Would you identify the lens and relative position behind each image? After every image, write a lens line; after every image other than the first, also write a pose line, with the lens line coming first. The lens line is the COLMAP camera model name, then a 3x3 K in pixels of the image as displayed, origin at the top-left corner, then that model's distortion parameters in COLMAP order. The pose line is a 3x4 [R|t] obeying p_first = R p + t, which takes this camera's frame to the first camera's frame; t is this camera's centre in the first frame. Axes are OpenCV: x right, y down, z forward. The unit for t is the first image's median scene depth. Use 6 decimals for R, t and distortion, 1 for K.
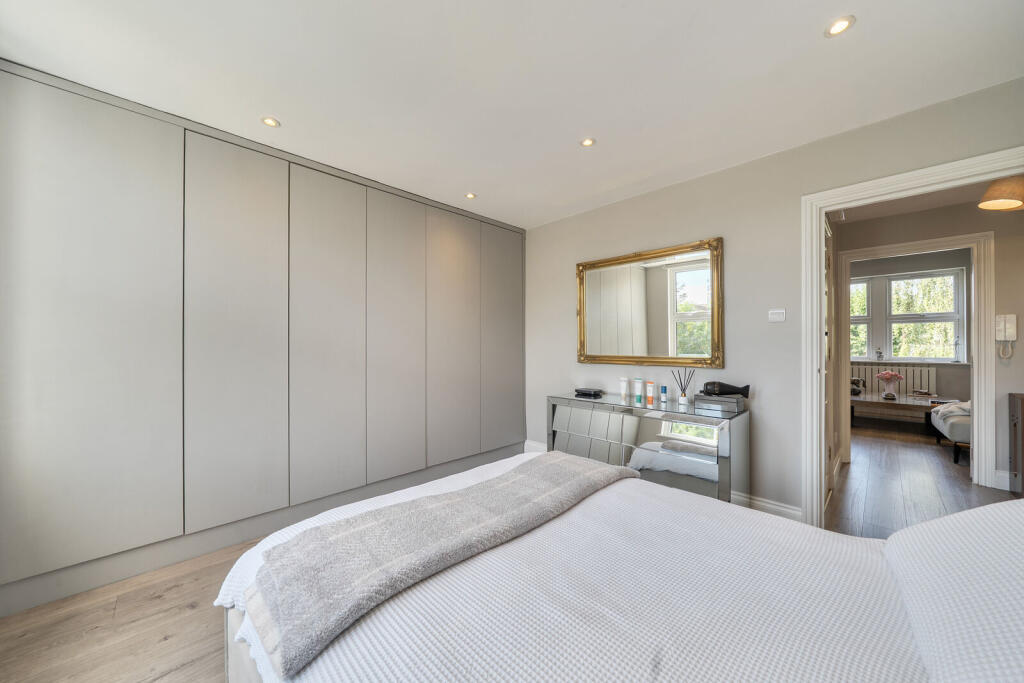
lens RADIAL K [[342.7, 0, 512.6], [0, 342.7, 344.9], [0, 0, 1]] dist [-0.000105, -0.000004]
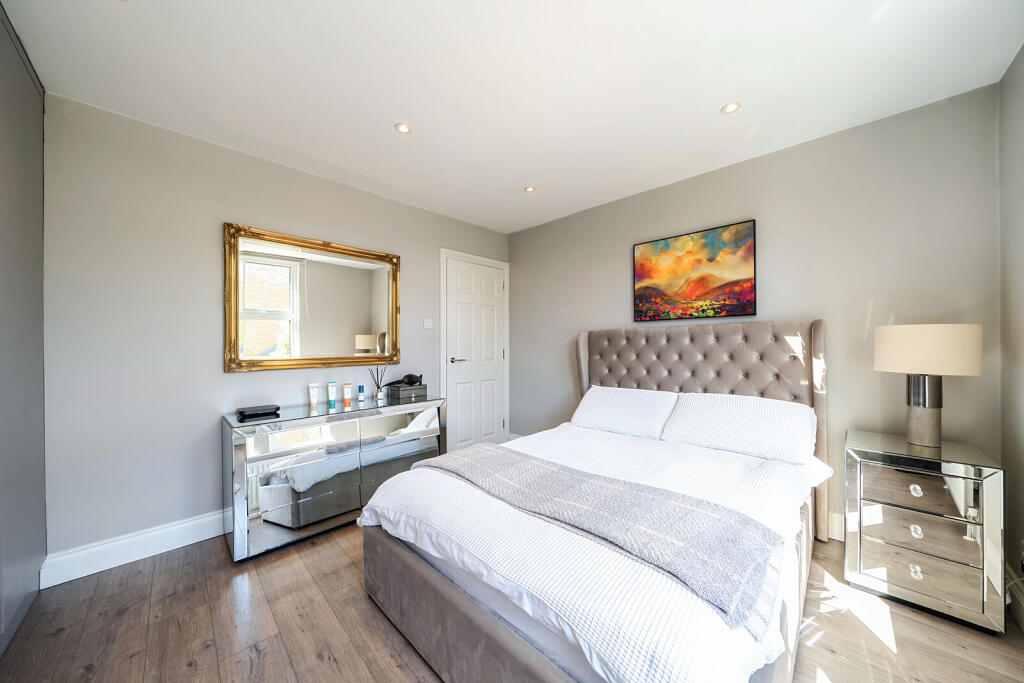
lens RADIAL K [[349.0, 0, 505.7], [0, 349.0, 342.5], [0, 0, 1]] dist [-0.000095, -0.000001]
pose [[0.017091, 0.002525, 0.999851, -0.585385], [0.002930, 0.999992, -0.002575, -0.002800], [-0.999850, 0.002974, 0.017083, 0.557954]]
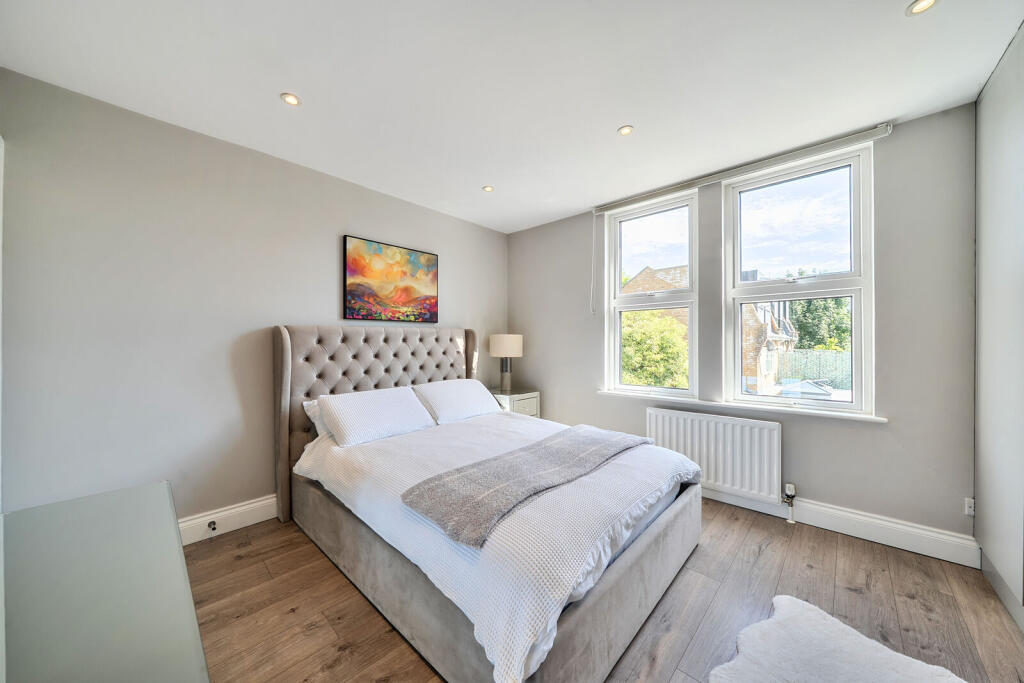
lens RADIAL K [[349.0, 0, 505.7], [0, 349.0, 342.5], [0, 0, 1]] dist [-0.000095, -0.000001]
pose [[-0.999847, 0.002352, -0.017344, 0.089143], [0.002419, 0.999990, -0.003838, 0.001907], [0.017335, -0.003879, -0.999842, 1.186423]]
